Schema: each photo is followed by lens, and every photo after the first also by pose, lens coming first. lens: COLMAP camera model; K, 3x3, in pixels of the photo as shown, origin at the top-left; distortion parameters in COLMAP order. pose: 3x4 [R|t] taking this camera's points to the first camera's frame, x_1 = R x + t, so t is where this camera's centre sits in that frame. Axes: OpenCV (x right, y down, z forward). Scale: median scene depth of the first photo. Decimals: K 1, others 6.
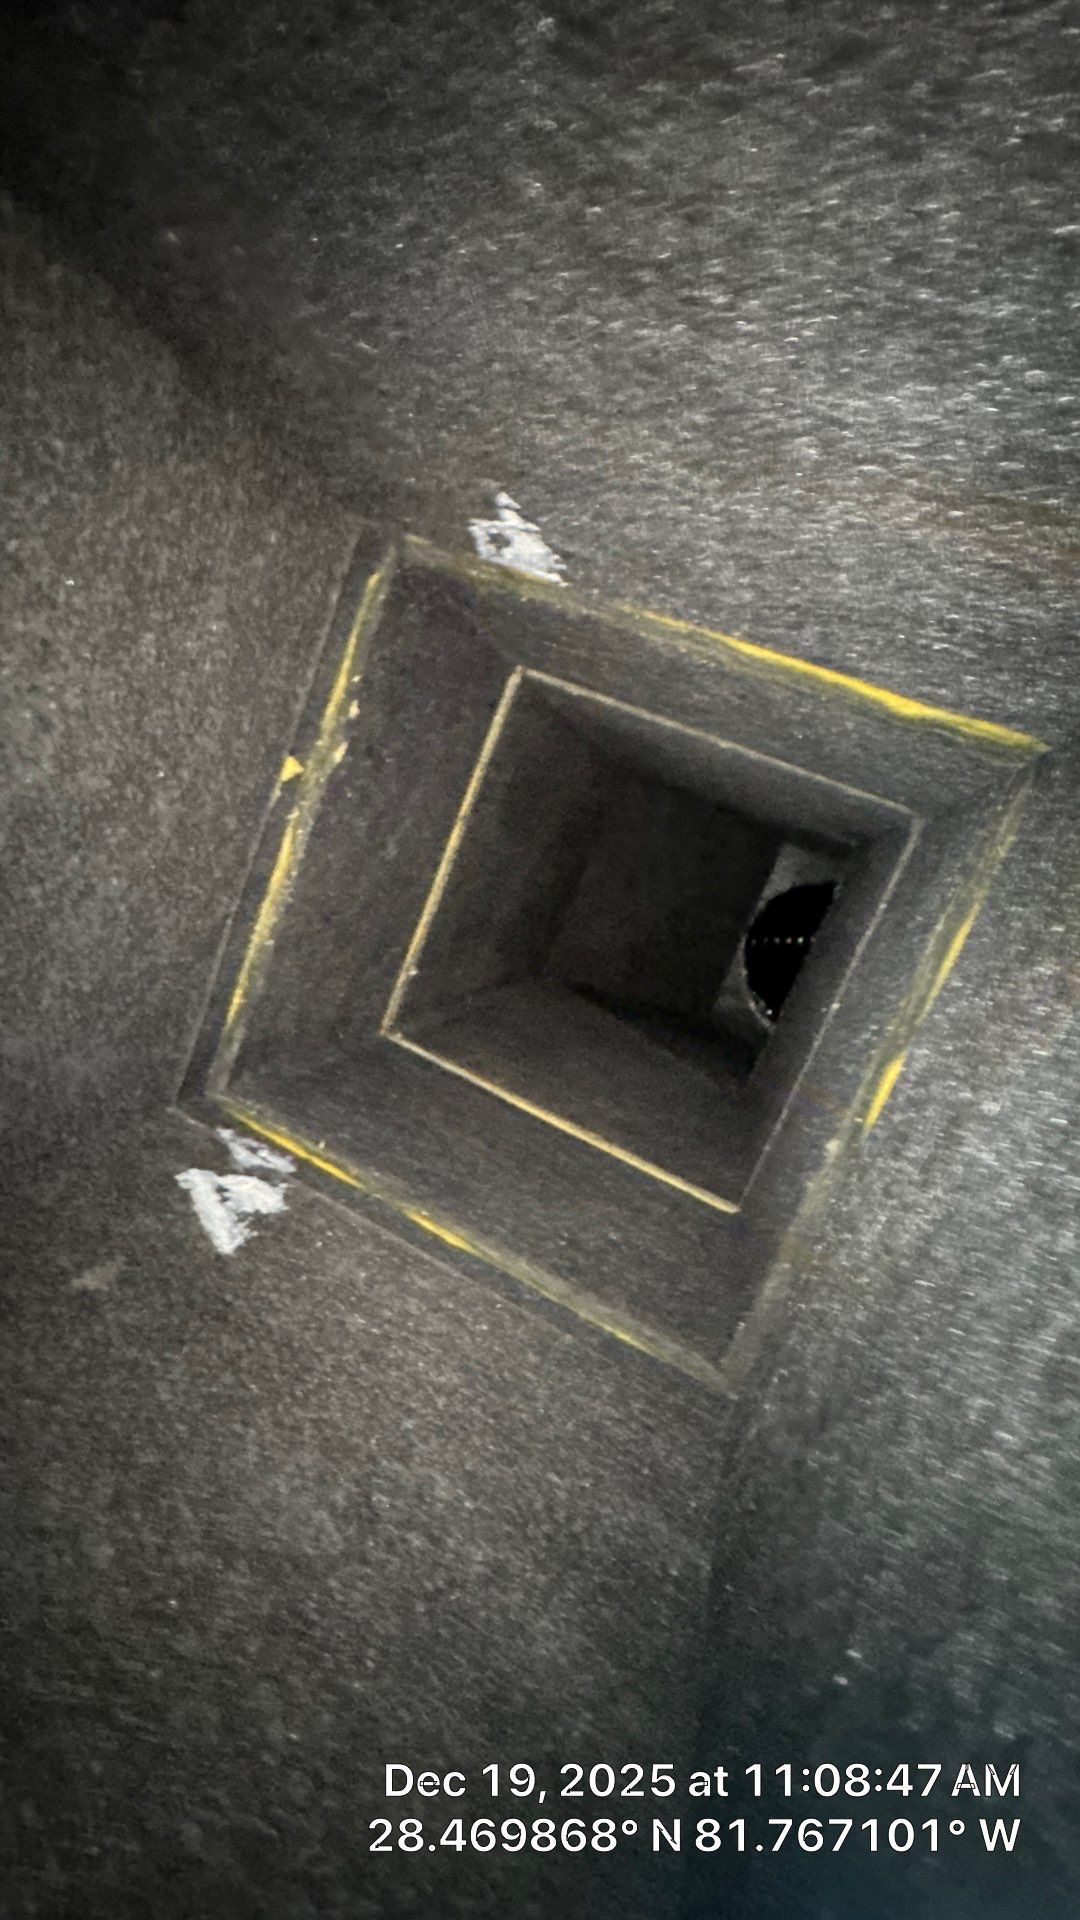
lens RADIAL K [[787.1, 0, 540.0], [0, 787.1, 960.0], [0, 0, 1]] dist [0.001228, -0.000052]
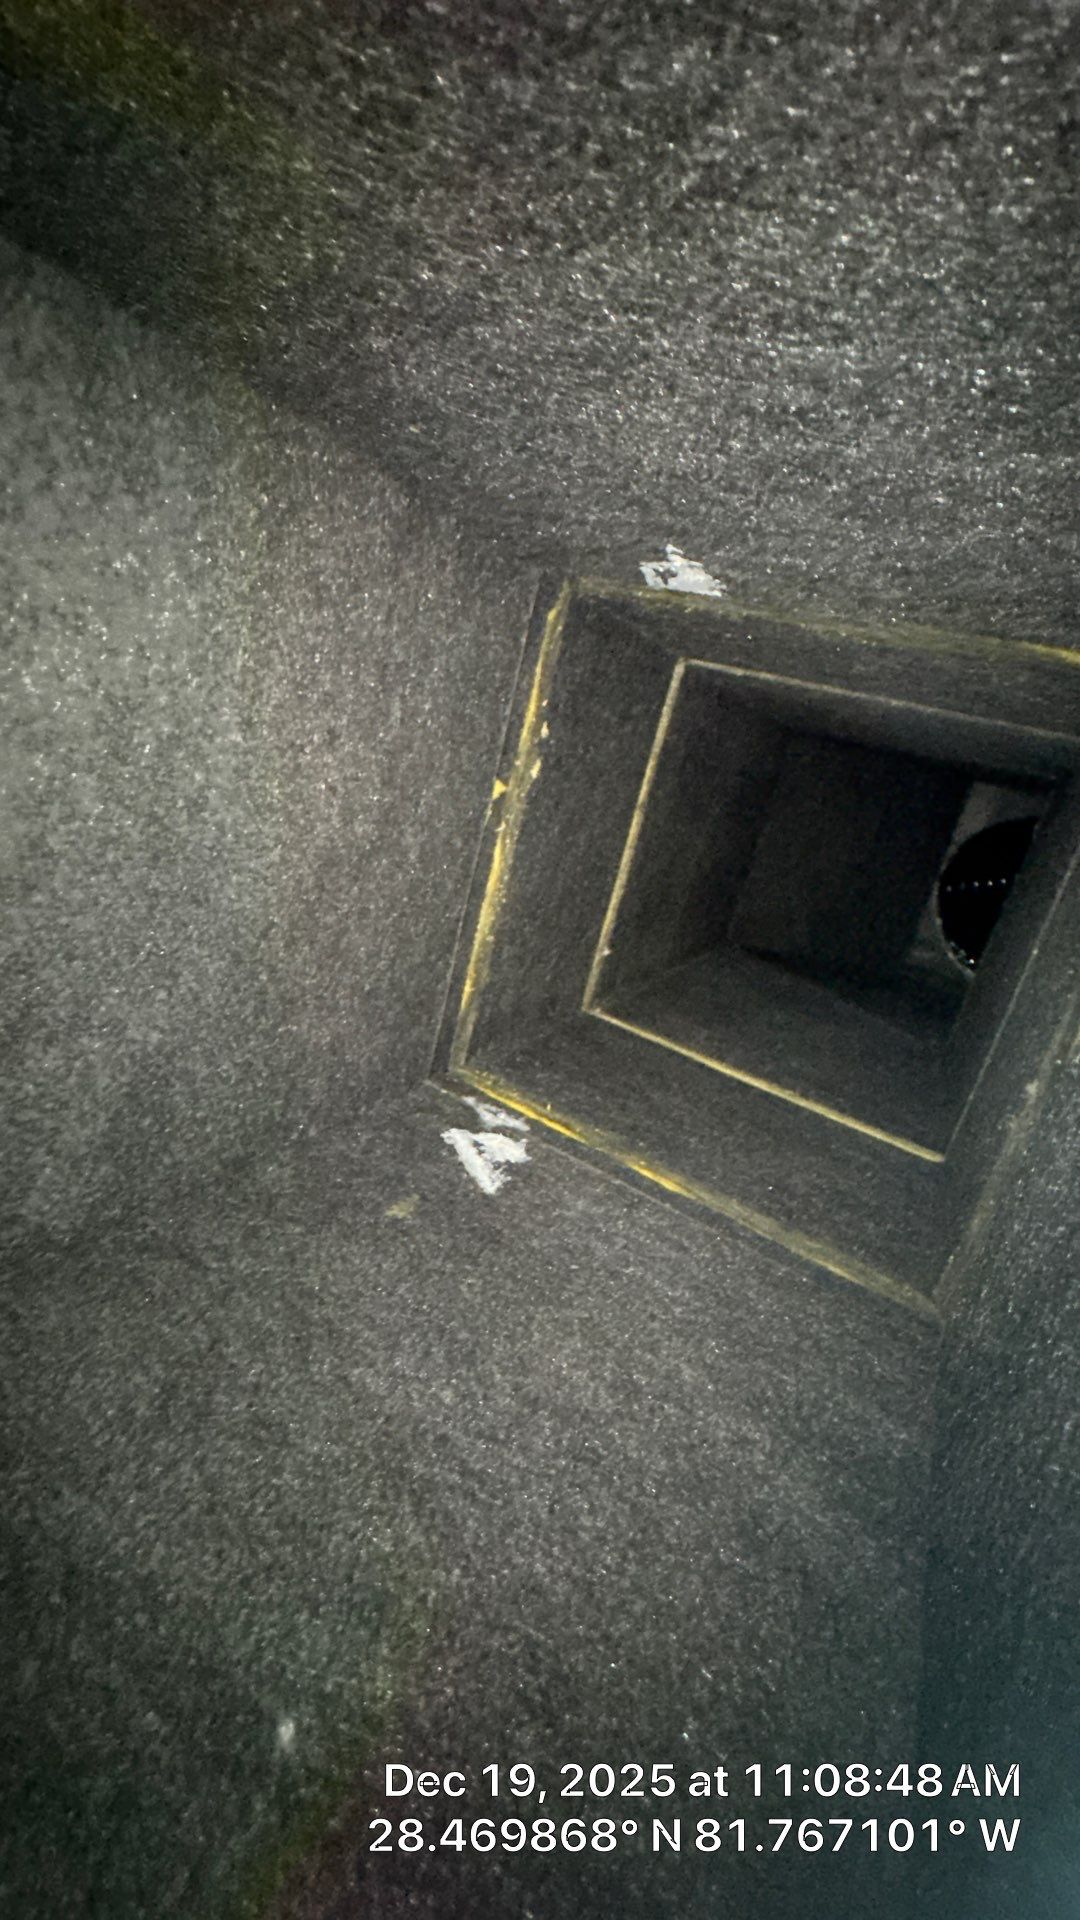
lens RADIAL K [[770.3, 0, 542.6], [0, 770.3, 961.3], [0, 0, 1]] dist [0.000719, -0.000486]
pose [[0.971352, -0.079172, -0.224070, -0.015062], [0.086906, 0.995906, 0.024852, -0.011262], [0.221185, -0.043613, 0.974256, -0.120523]]
